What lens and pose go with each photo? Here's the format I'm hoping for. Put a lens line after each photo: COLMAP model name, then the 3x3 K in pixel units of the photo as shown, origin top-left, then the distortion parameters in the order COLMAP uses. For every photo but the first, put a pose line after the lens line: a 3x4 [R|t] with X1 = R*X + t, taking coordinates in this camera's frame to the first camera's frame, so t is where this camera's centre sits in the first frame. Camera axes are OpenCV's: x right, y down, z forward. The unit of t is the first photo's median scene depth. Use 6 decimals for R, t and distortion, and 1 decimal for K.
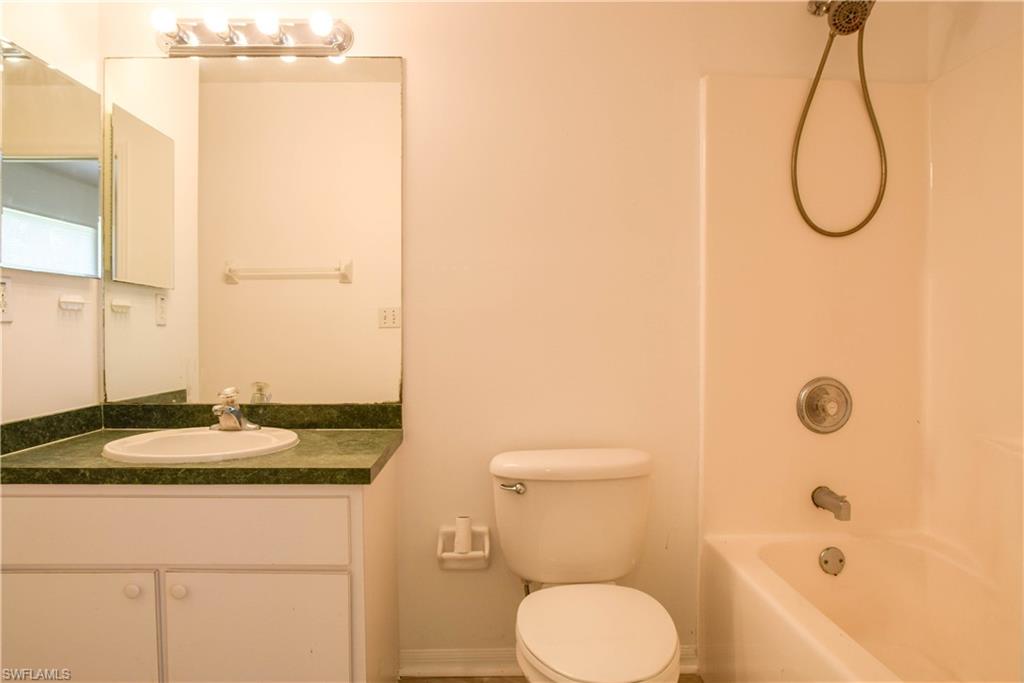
lens RADIAL K [[642.9, 0, 512.4], [0, 642.9, 338.6], [0, 0, 1]] dist [-0.073071, 0.039426]
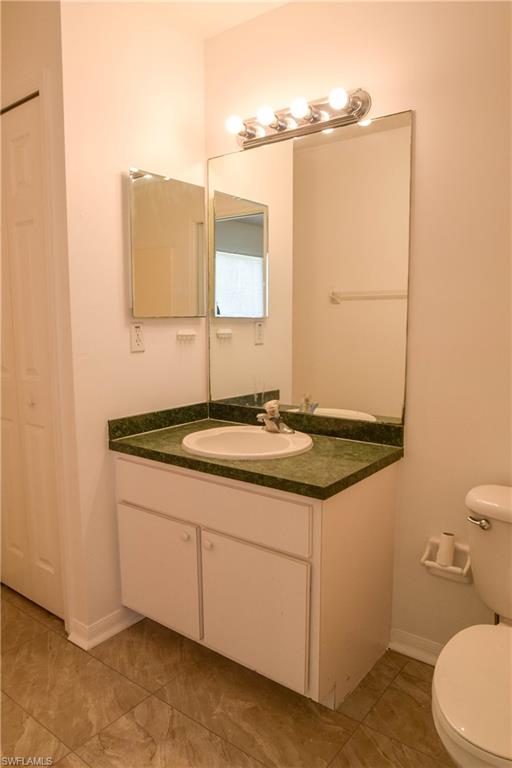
lens RADIAL K [[534.6, 0, 256.0], [0, 534.6, 384.0], [0, 0, 1]] dist [-0.076796, 0.039658]
pose [[0.769345, 0.077619, -0.634101, 0.228729], [-0.007614, 0.993635, 0.112390, -0.080071], [0.638788, -0.081639, 0.765039, 0.112206]]
